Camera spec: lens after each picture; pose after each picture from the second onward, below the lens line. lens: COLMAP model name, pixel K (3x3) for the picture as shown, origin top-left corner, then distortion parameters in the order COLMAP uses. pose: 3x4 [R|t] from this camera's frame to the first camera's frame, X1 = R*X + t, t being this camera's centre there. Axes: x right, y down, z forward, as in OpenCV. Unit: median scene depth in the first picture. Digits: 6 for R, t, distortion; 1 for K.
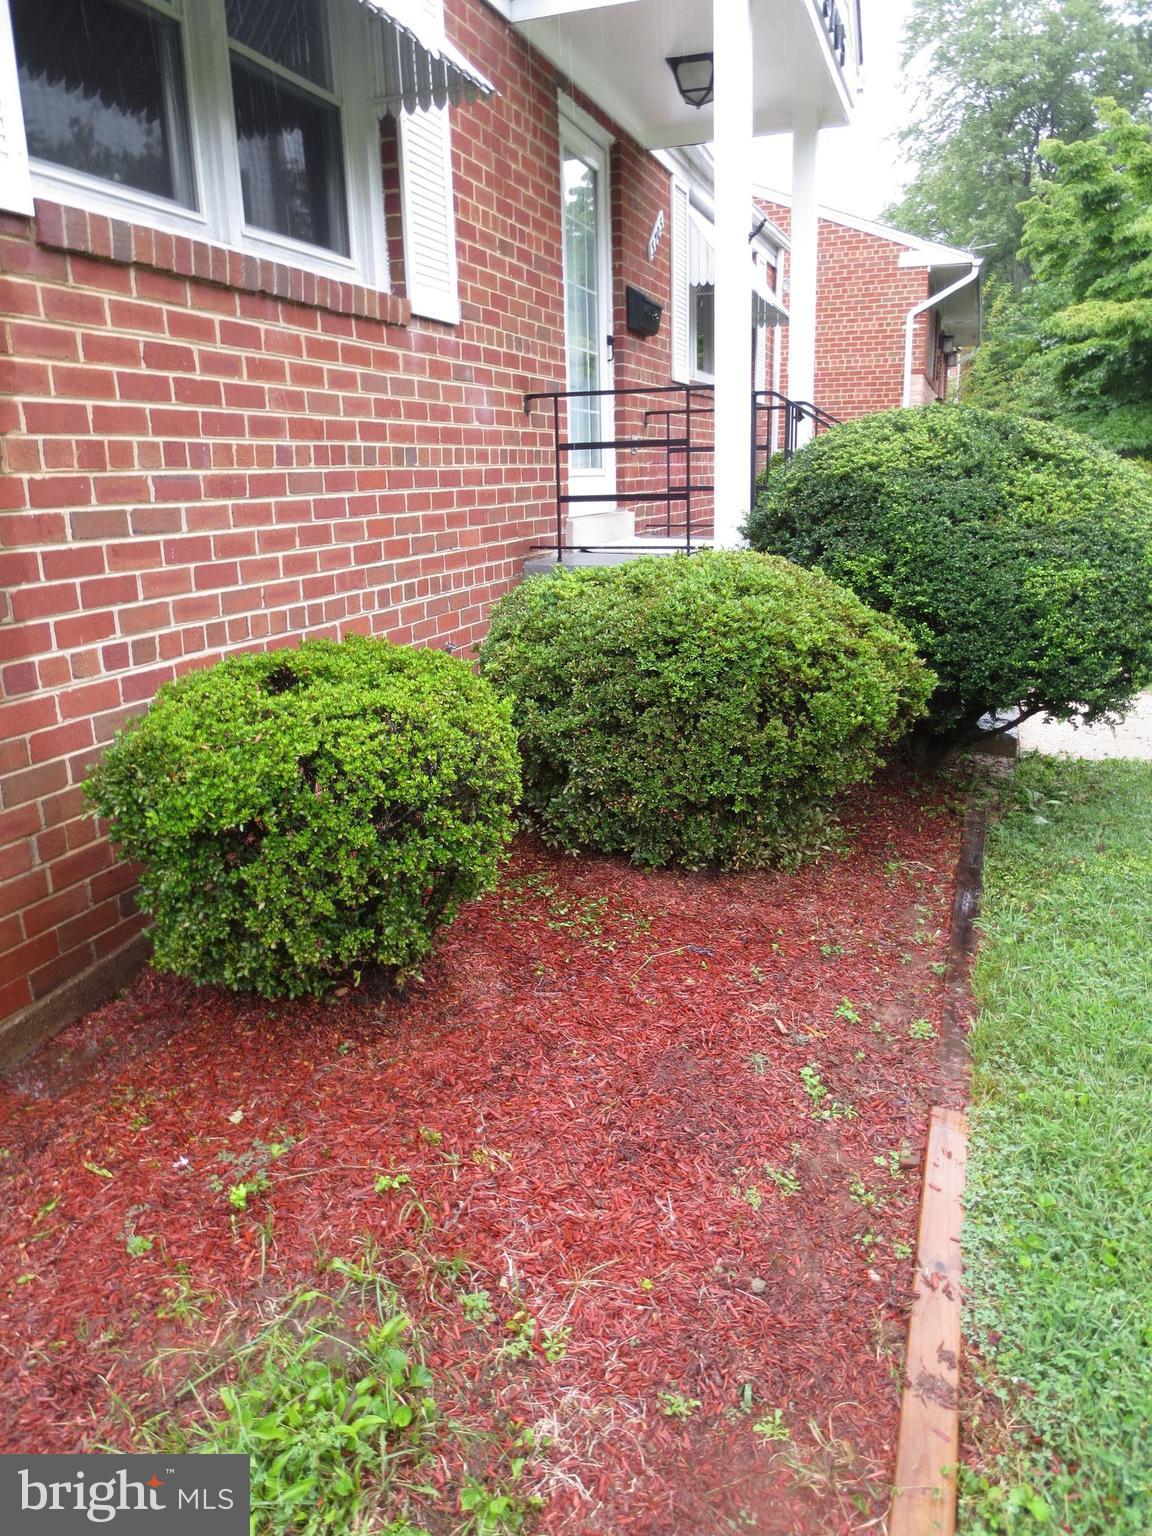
lens RADIAL K [[1115.5, 0, 576.0], [0, 1115.5, 768.0], [0, 0, 1]] dist [-0.032301, 0.028996]
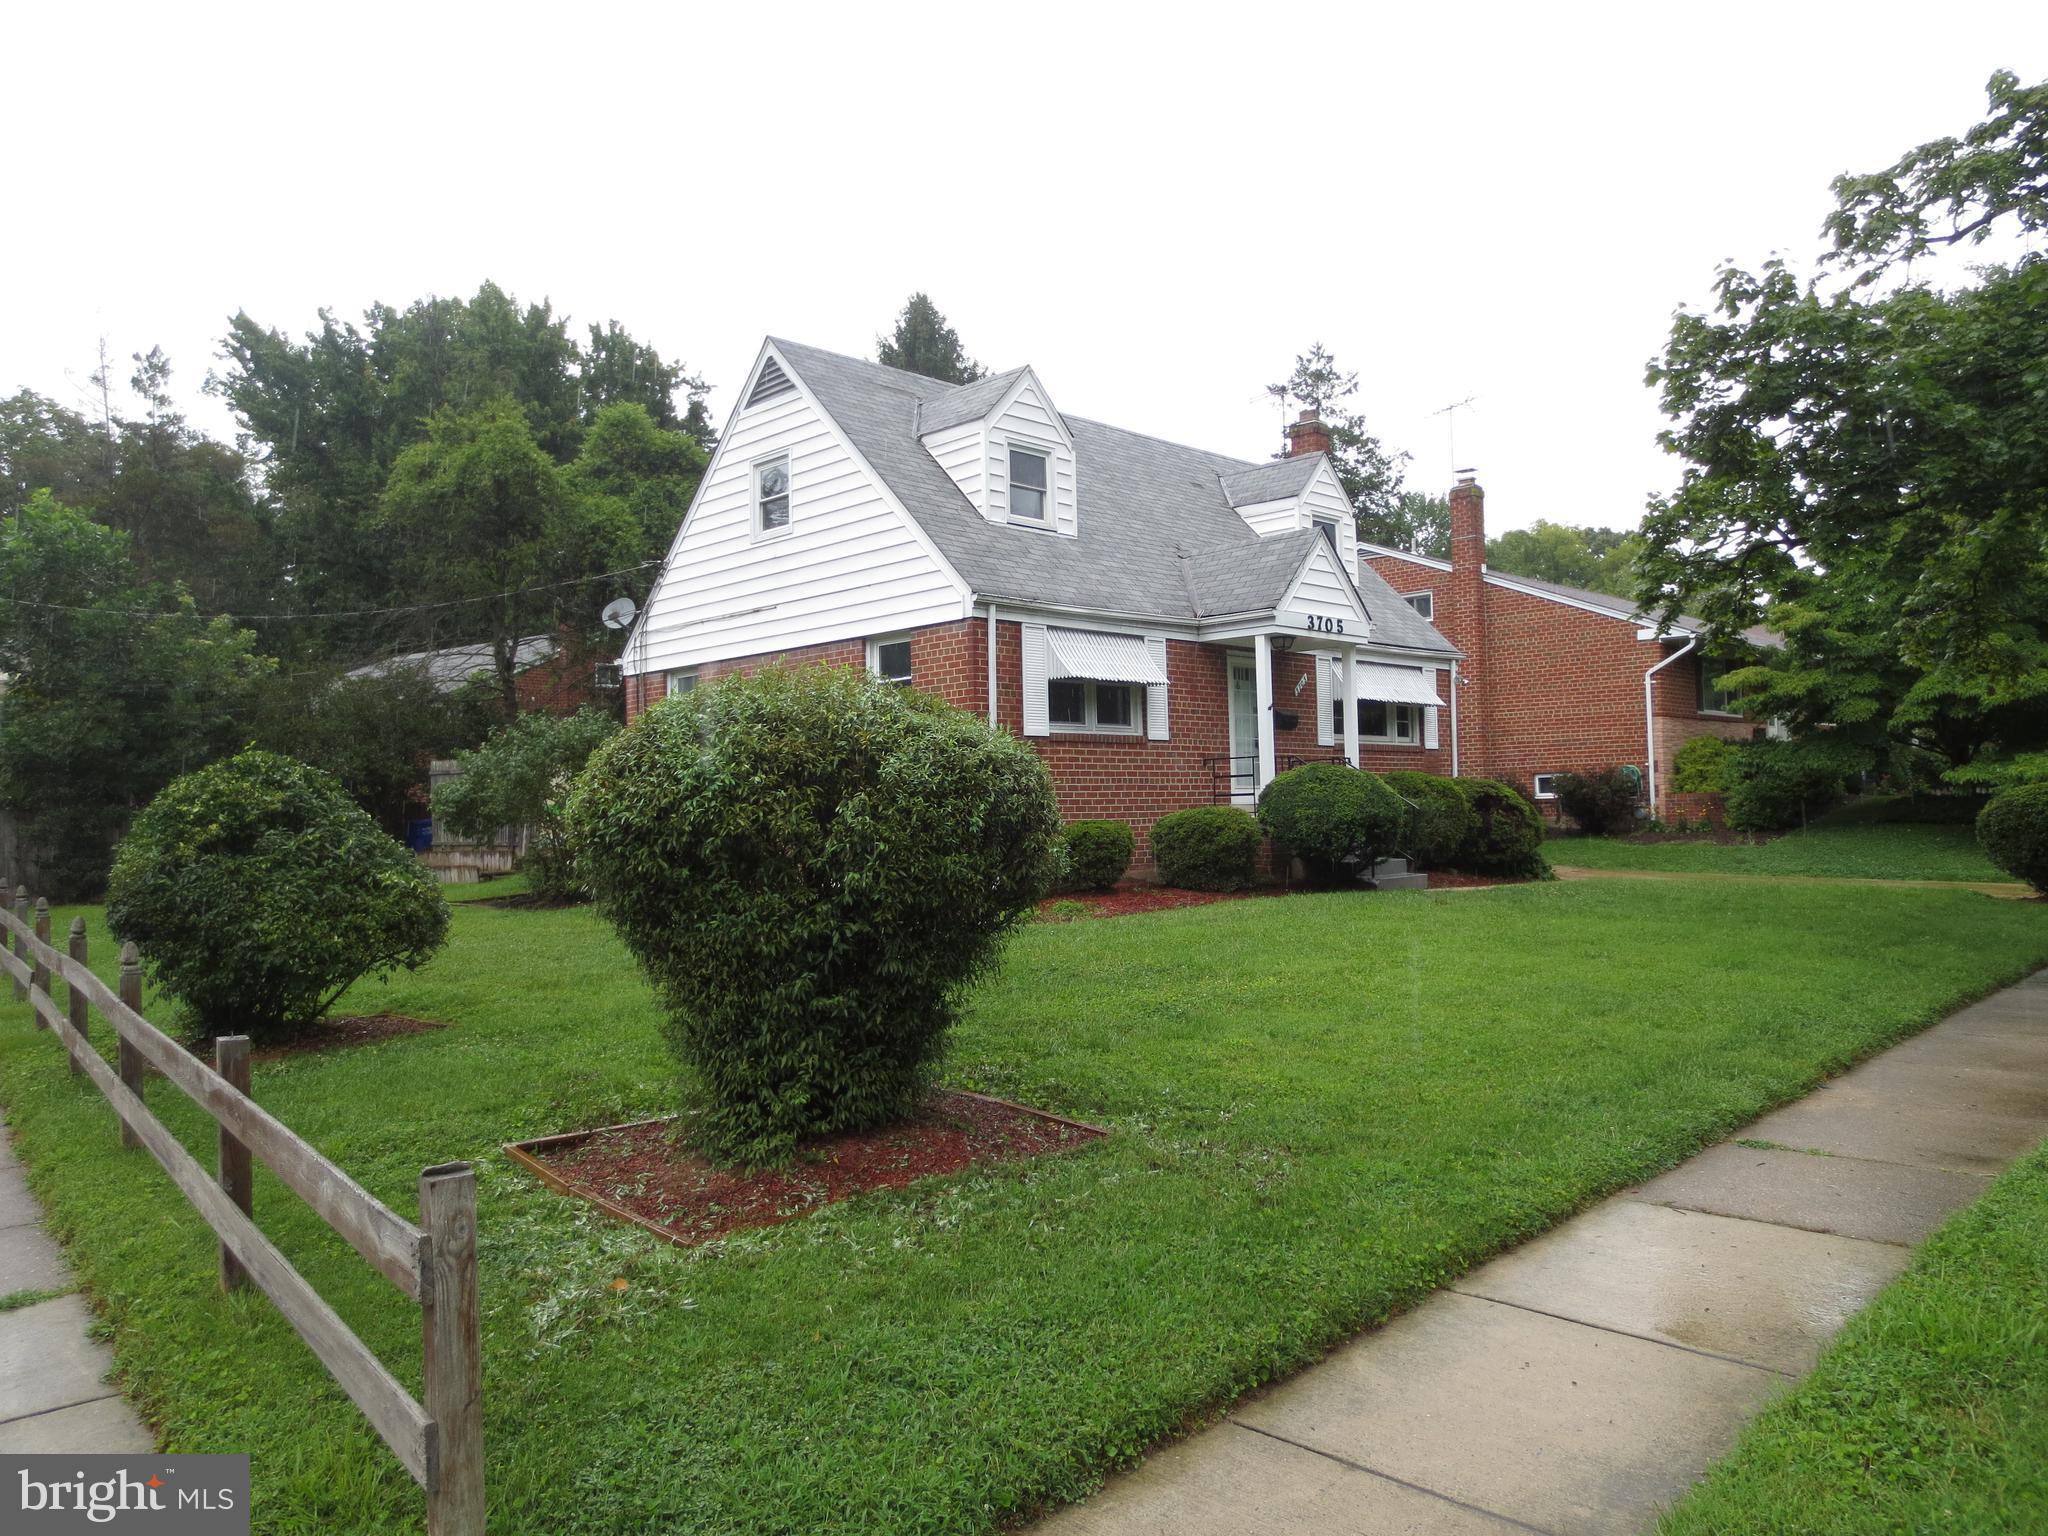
lens RADIAL K [[1739.1, 0, 1024.0], [0, 1739.1, 768.0], [0, 0, 1]] dist [-0.003817, 0.001660]
pose [[0.909518, -0.008809, -0.415571, 1.871156], [-0.106753, 0.961291, -0.254016, 1.158940], [0.401722, 0.275395, 0.873371, -4.111490]]
